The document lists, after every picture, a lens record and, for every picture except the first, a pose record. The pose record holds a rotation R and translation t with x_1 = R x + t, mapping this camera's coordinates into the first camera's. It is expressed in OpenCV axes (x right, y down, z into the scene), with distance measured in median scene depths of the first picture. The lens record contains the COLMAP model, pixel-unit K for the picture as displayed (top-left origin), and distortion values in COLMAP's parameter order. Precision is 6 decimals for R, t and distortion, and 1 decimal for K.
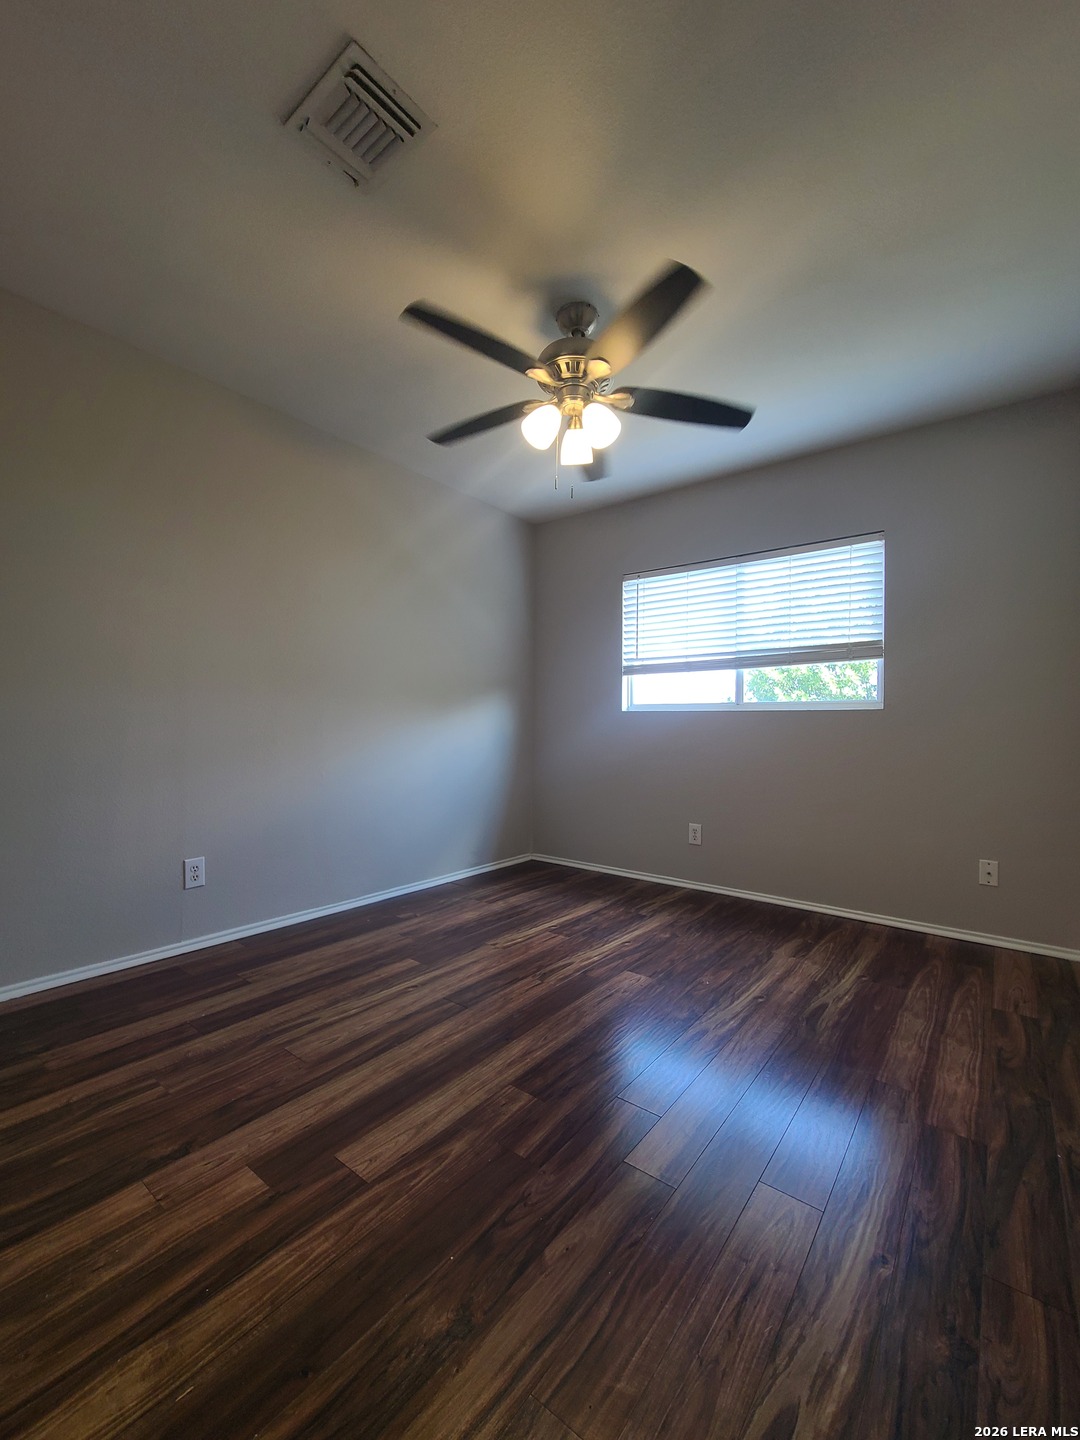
lens RADIAL K [[589.3, 0, 539.7], [0, 589.3, 725.8], [0, 0, 1]] dist [0.006401, -0.004062]
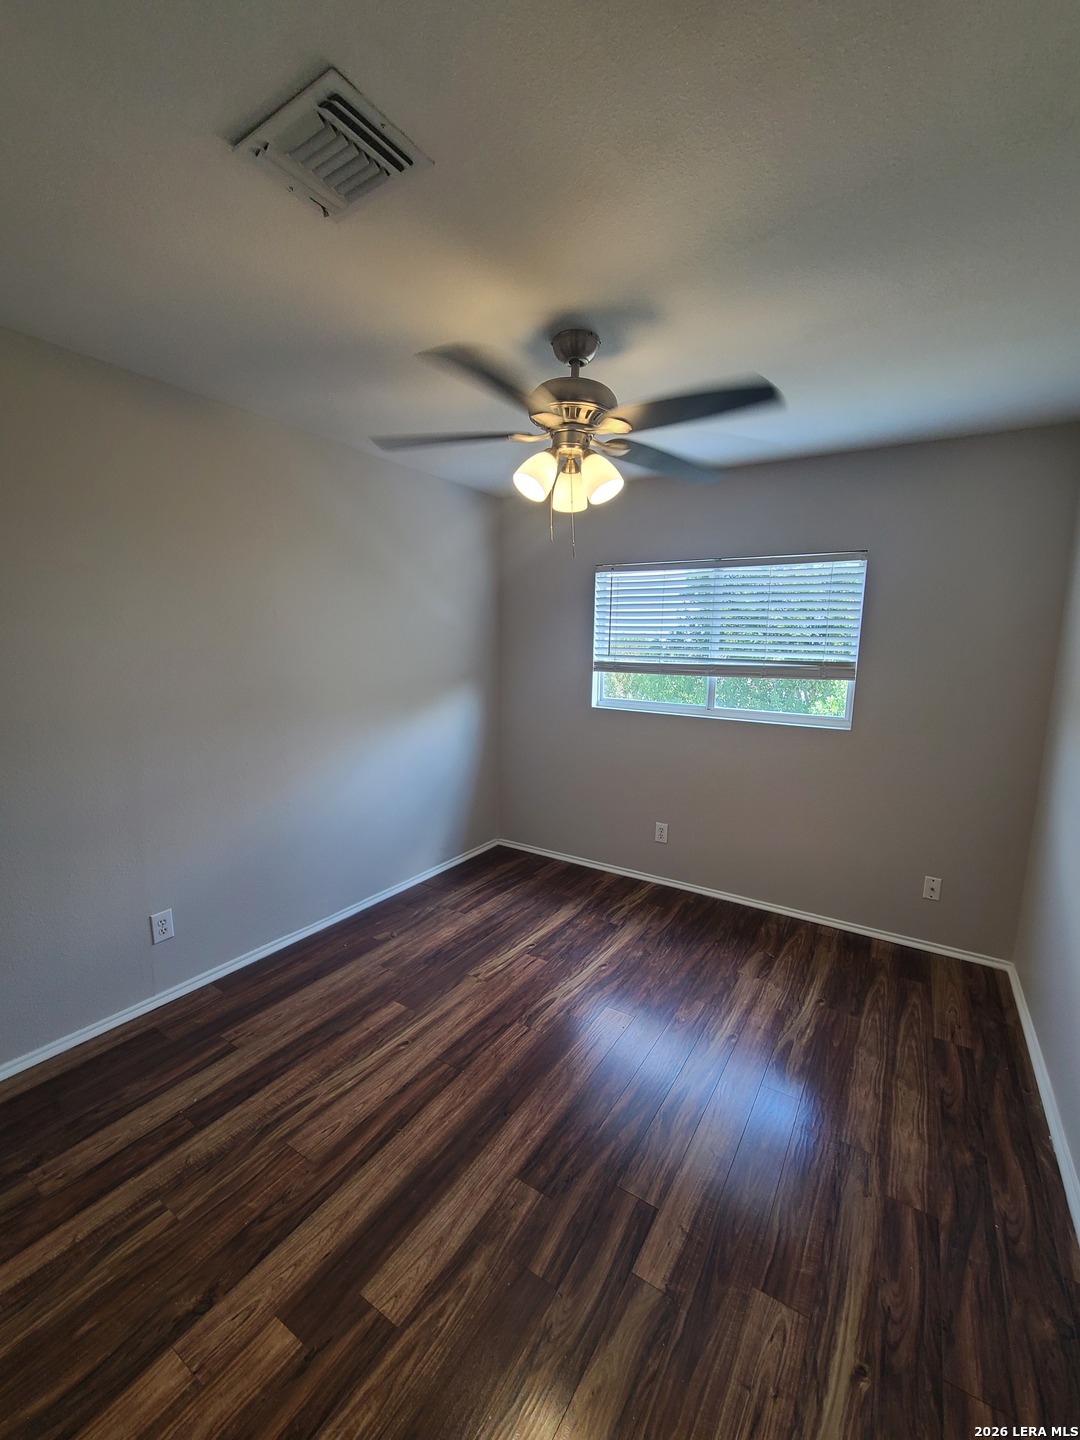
lens RADIAL K [[589.3, 0, 540.1], [0, 589.3, 726.6], [0, 0, 1]] dist [0.006401, -0.004062]
pose [[0.995396, -0.006784, 0.095608, -0.078292], [-0.007979, 0.988164, 0.153194, -0.271366], [-0.095515, -0.153252, 0.983560, 0.060918]]
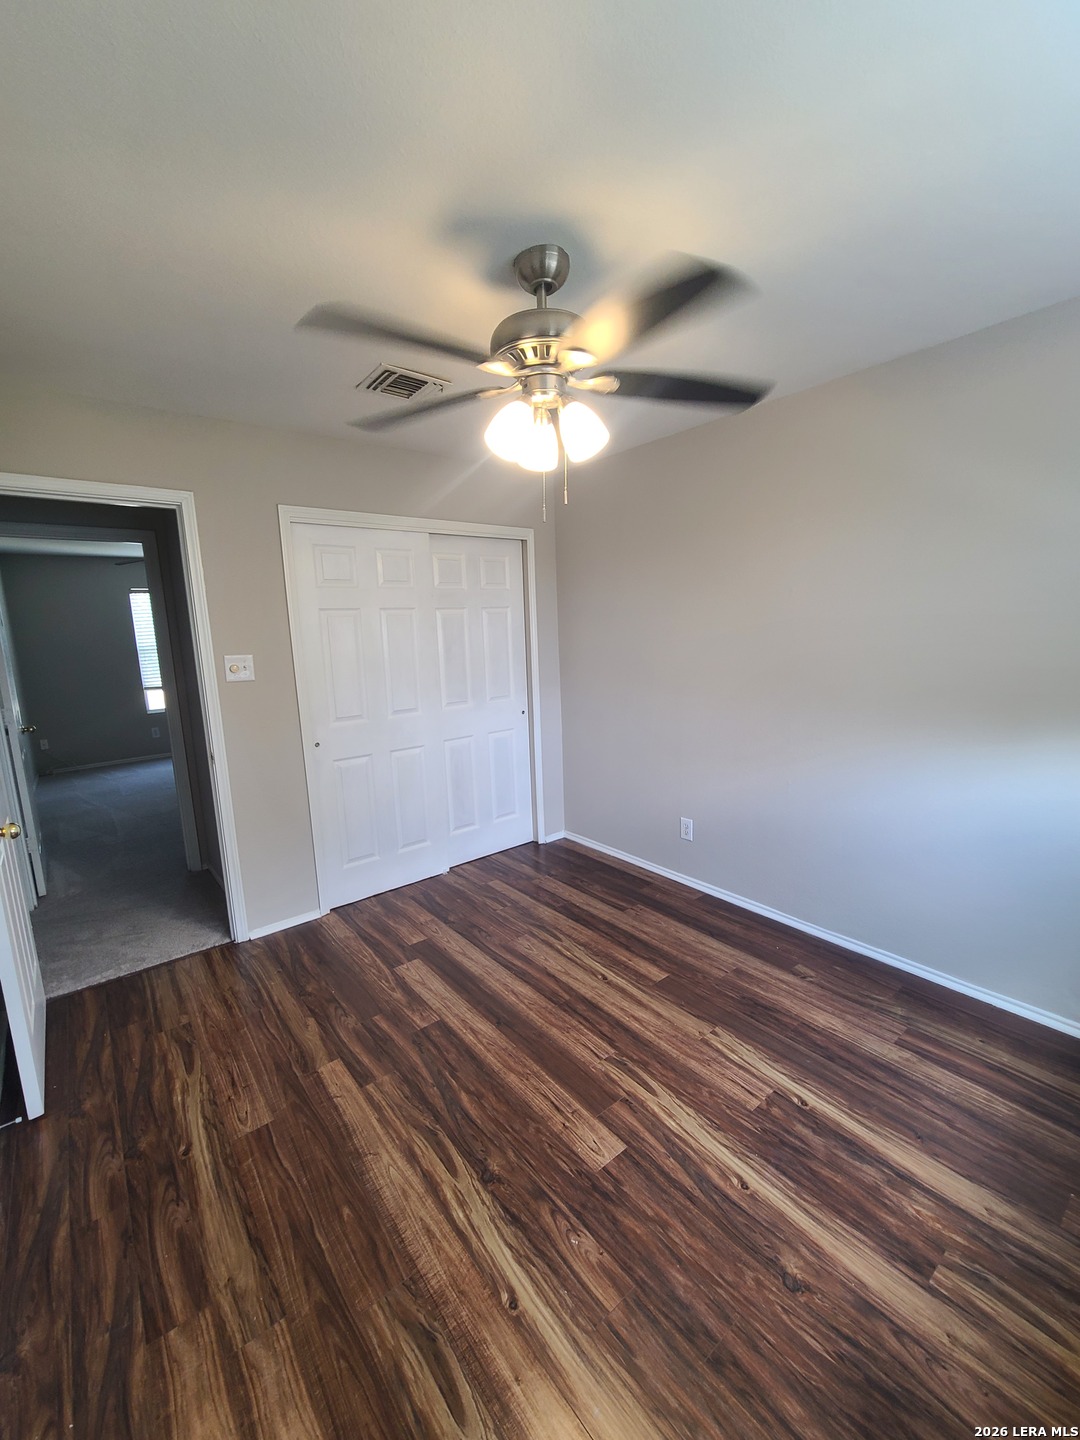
lens RADIAL K [[589.3, 0, 538.0], [0, 589.3, 728.9], [0, 0, 1]] dist [0.006401, -0.004062]
pose [[-0.235768, 0.165246, -0.957657, 0.893533], [0.035829, 0.986245, 0.161358, -0.245948], [0.971149, 0.003731, -0.238445, 1.210120]]
